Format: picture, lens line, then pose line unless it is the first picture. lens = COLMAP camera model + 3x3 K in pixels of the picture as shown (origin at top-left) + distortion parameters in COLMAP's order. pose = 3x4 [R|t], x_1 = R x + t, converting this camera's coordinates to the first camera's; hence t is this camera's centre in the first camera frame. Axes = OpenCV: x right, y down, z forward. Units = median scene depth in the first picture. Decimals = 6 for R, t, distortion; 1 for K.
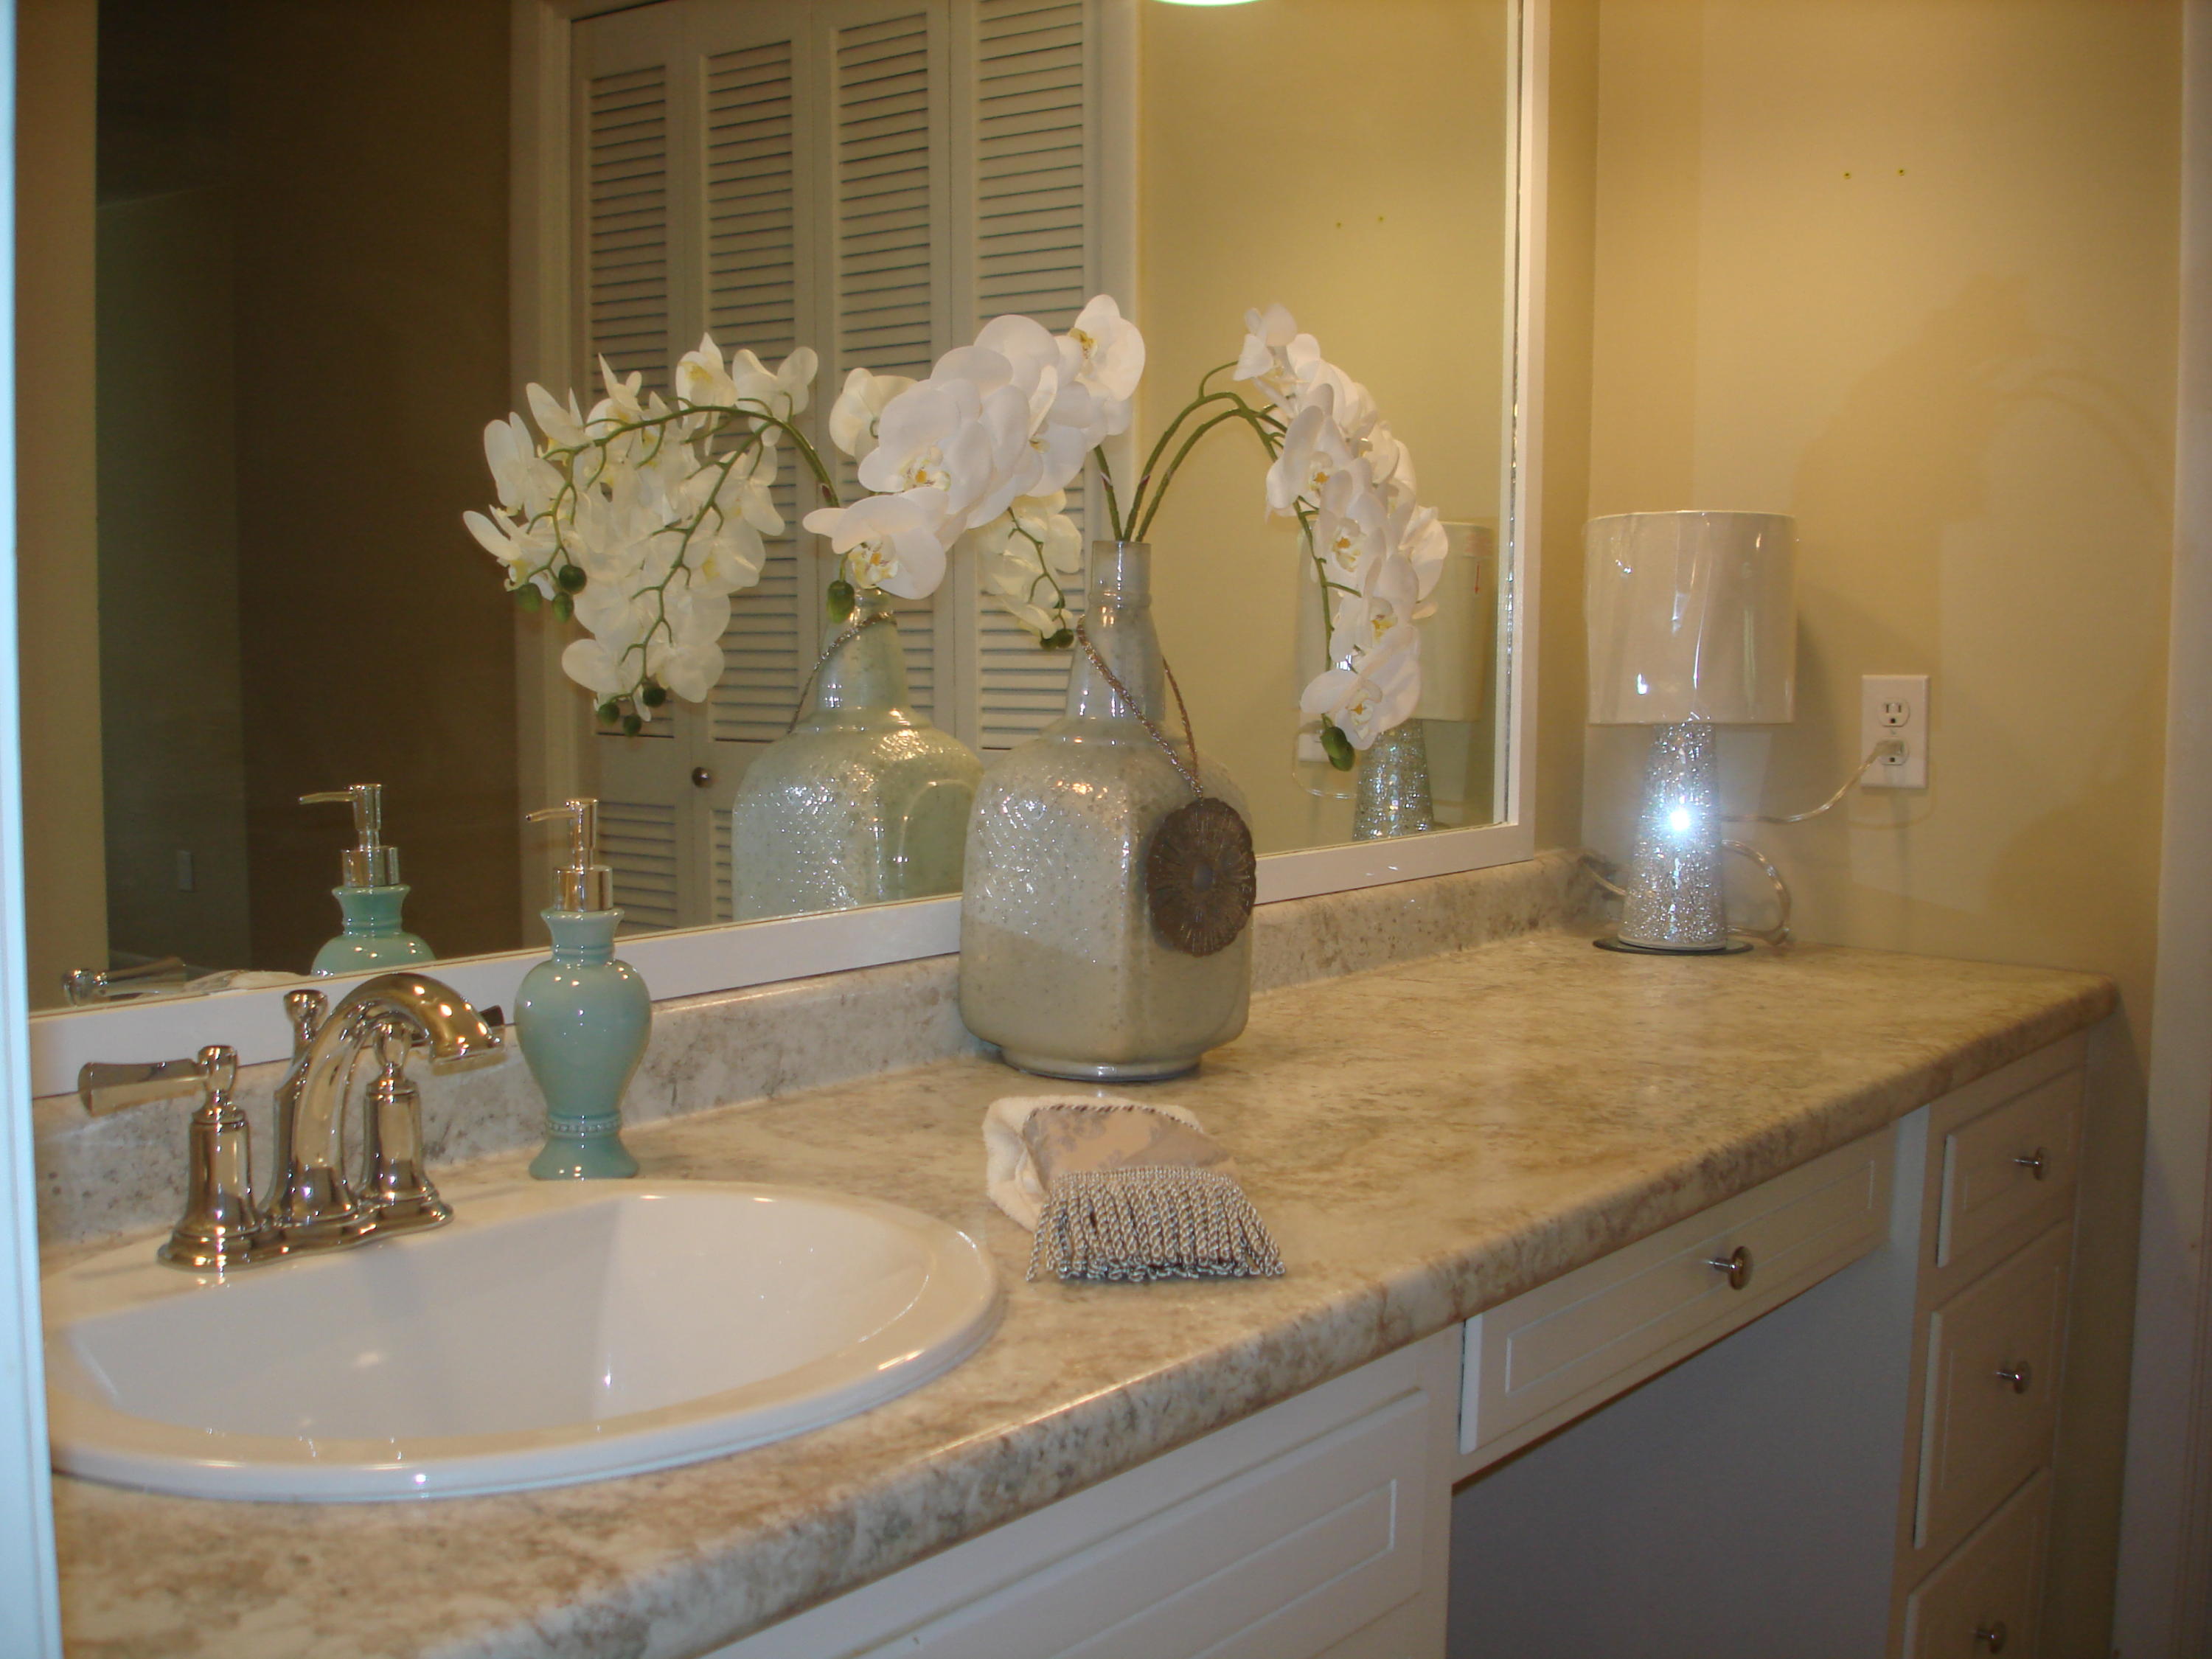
lens RADIAL K [[2458.0, 0, 1080.5], [0, 2458.0, 850.8], [0, 0, 1]] dist [-0.067832, -0.143773]
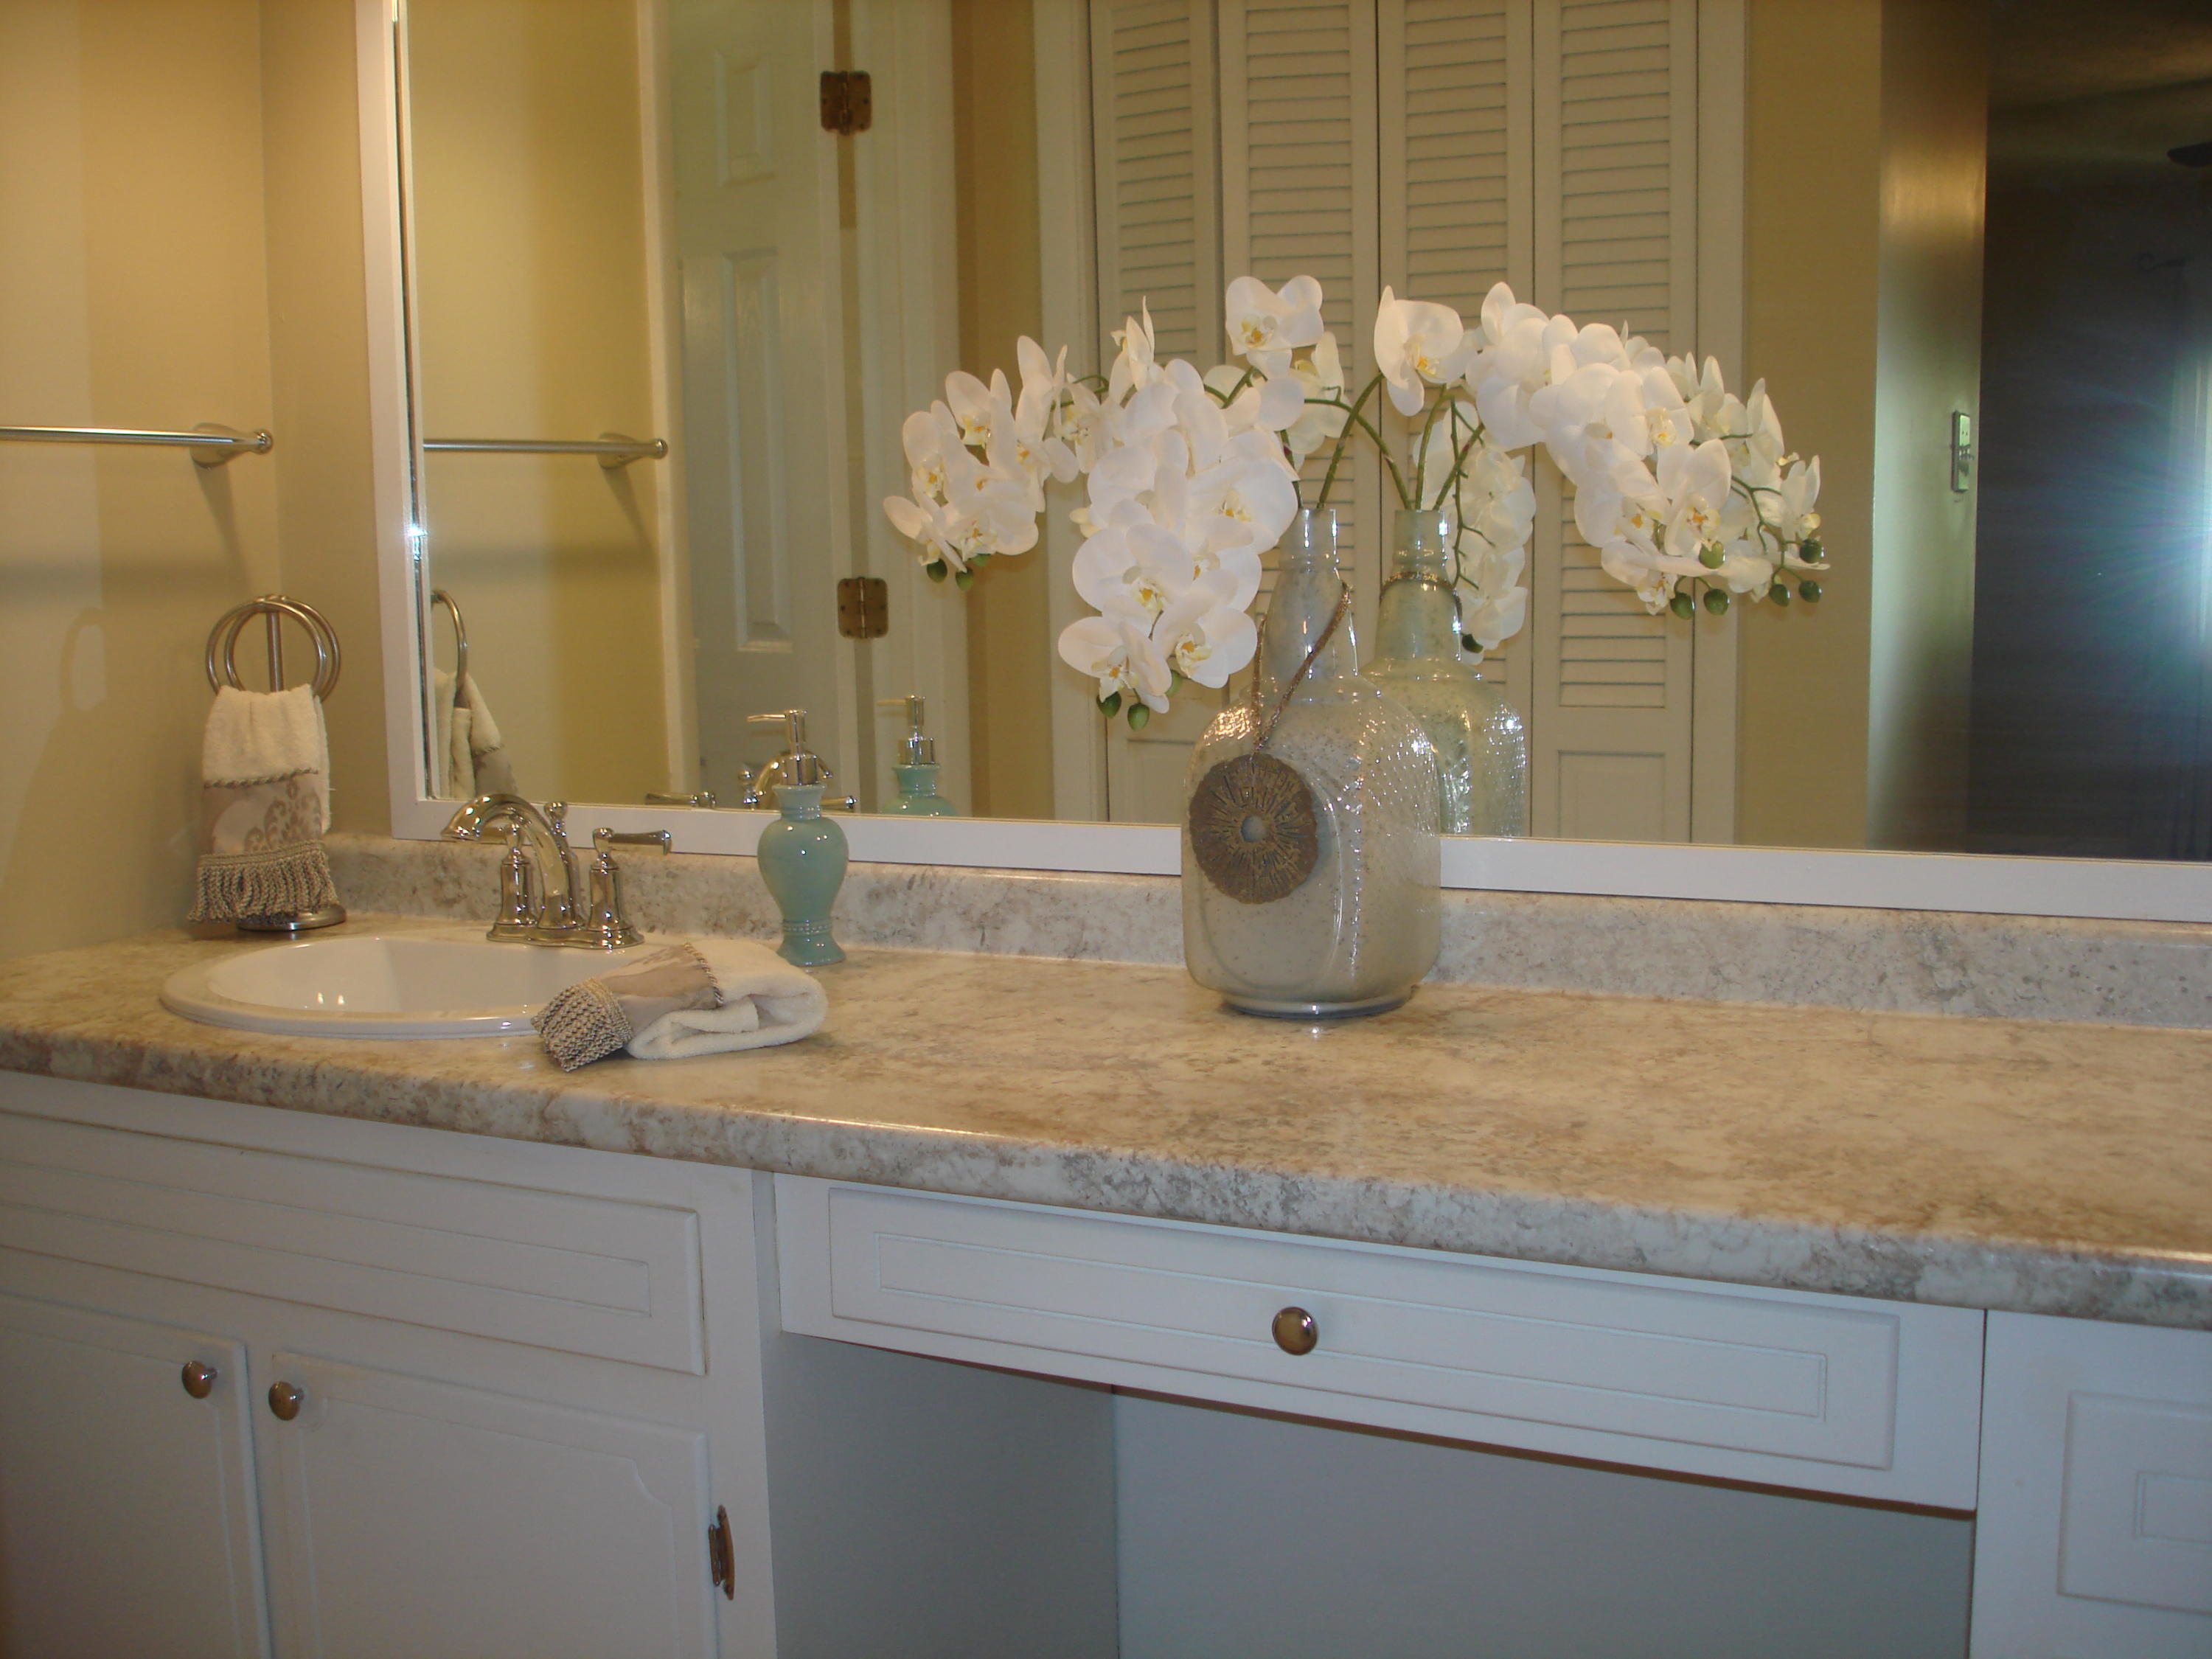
lens RADIAL K [[2455.5, 0, 1096.0], [0, 2455.5, 844.5], [0, 0, 1]] dist [-0.051050, -0.200521]
pose [[0.188003, 0.108103, -0.976201, 1.091561], [-0.071200, 0.992809, 0.096230, -0.080618], [0.979584, 0.051414, 0.194348, 0.750563]]
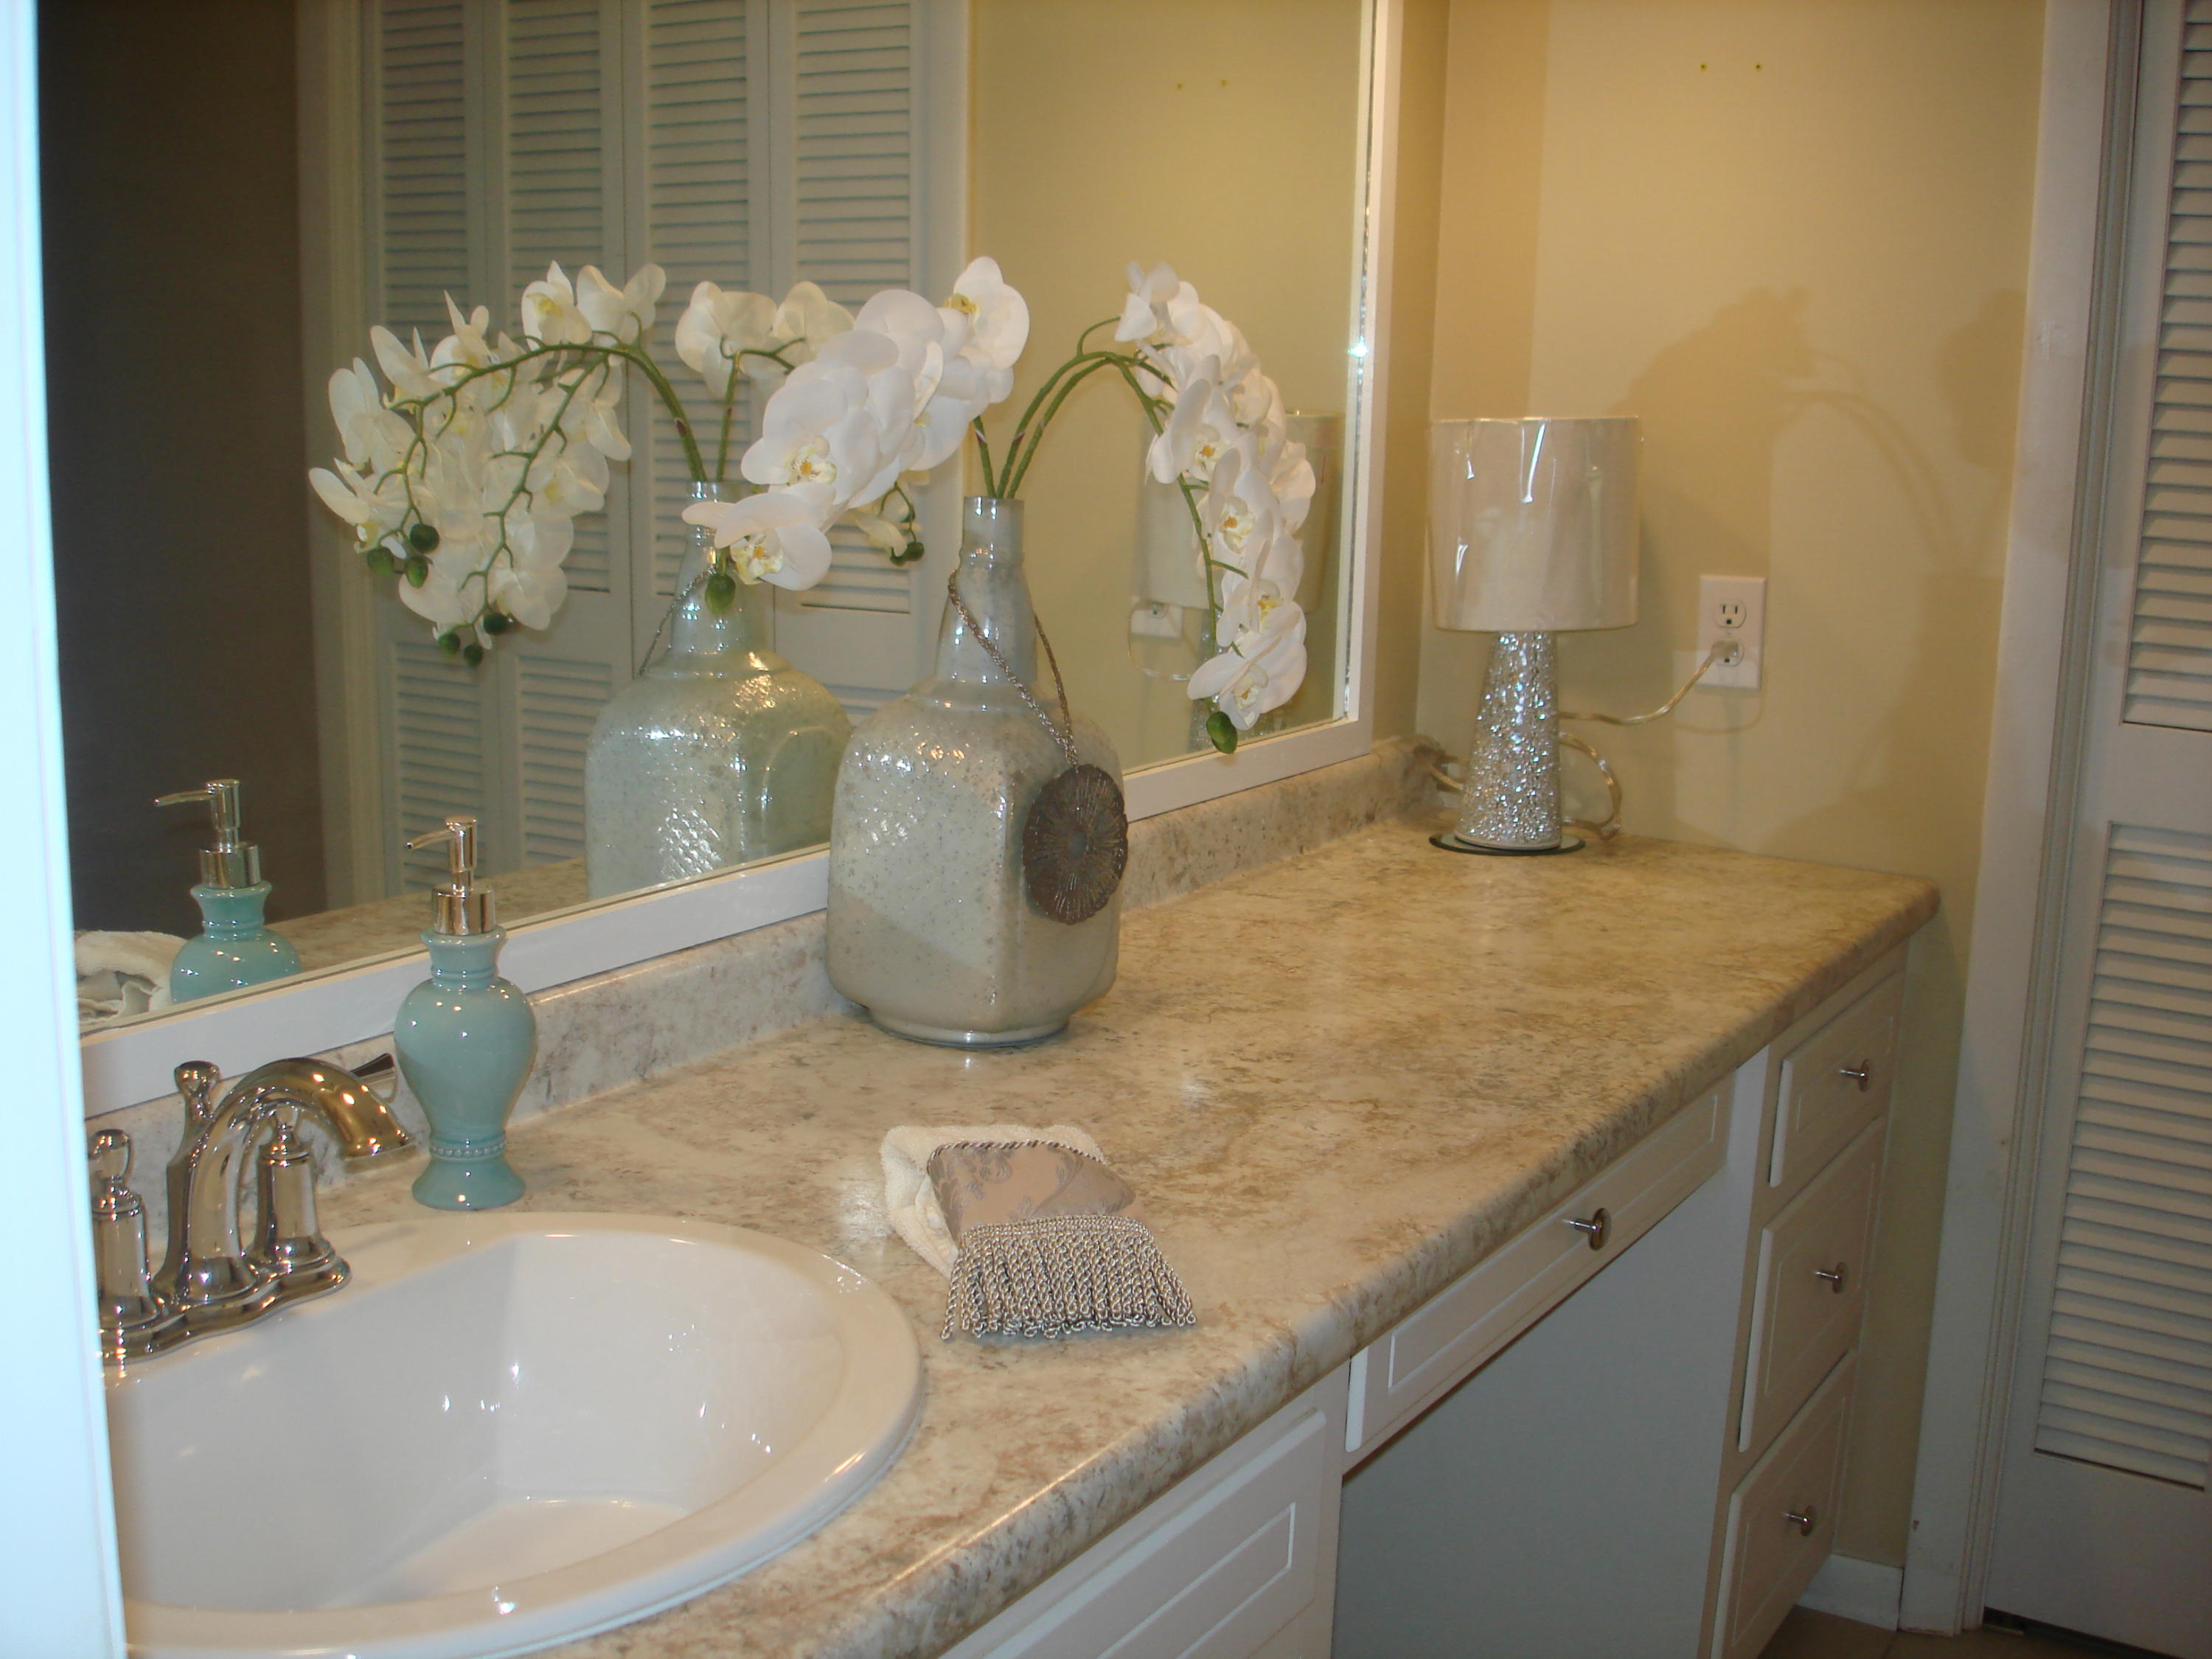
lens RADIAL K [[2458.0, 0, 1080.5], [0, 2458.0, 850.8], [0, 0, 1]] dist [-0.067832, -0.143773]
pose [[0.995520, -0.002377, 0.094525, -0.043535], [-0.007645, 0.994387, 0.105529, -0.093967], [-0.094245, -0.105779, 0.989913, 0.019191]]
